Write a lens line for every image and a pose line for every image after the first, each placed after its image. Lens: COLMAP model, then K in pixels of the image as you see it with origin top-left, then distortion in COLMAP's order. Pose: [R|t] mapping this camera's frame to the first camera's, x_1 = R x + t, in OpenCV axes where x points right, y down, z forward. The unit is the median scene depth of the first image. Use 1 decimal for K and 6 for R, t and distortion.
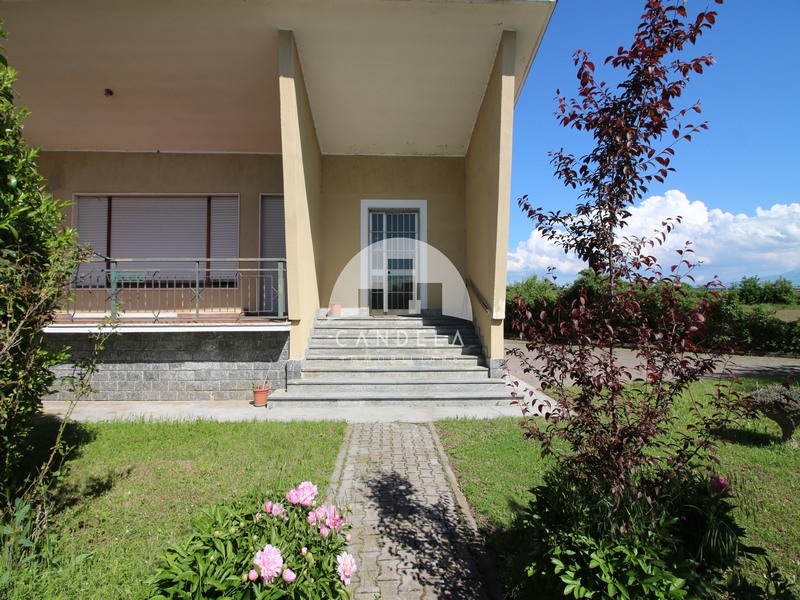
lens RADIAL K [[411.6, 0, 400.0], [0, 411.6, 300.0], [0, 0, 1]] dist [-0.000746, -0.030189]
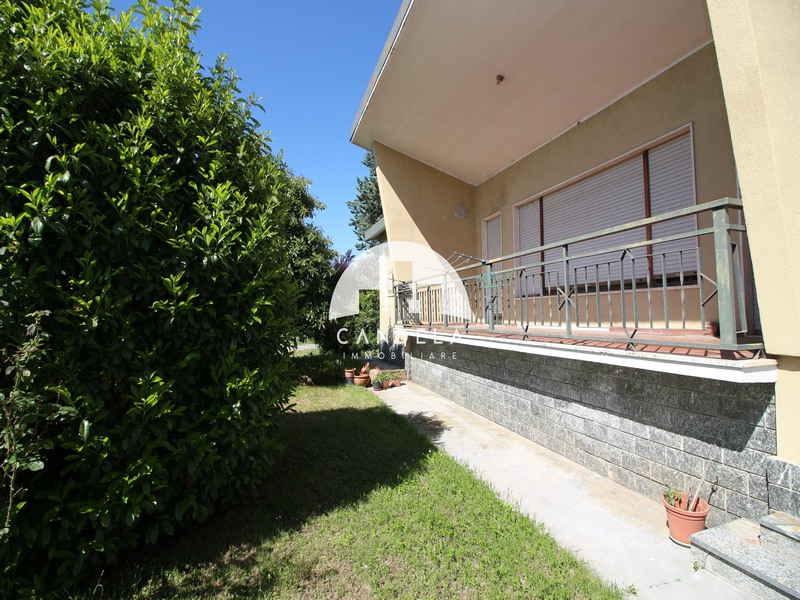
lens RADIAL K [[351.4, 0, 400.0], [0, 351.4, 300.0], [0, 0, 1]] dist [-0.003569, -0.011336]
pose [[0.274377, -0.038631, -0.960846, -0.053459], [0.015464, 0.999241, -0.035758, 0.003312], [0.961498, -0.005047, 0.274766, 0.591703]]
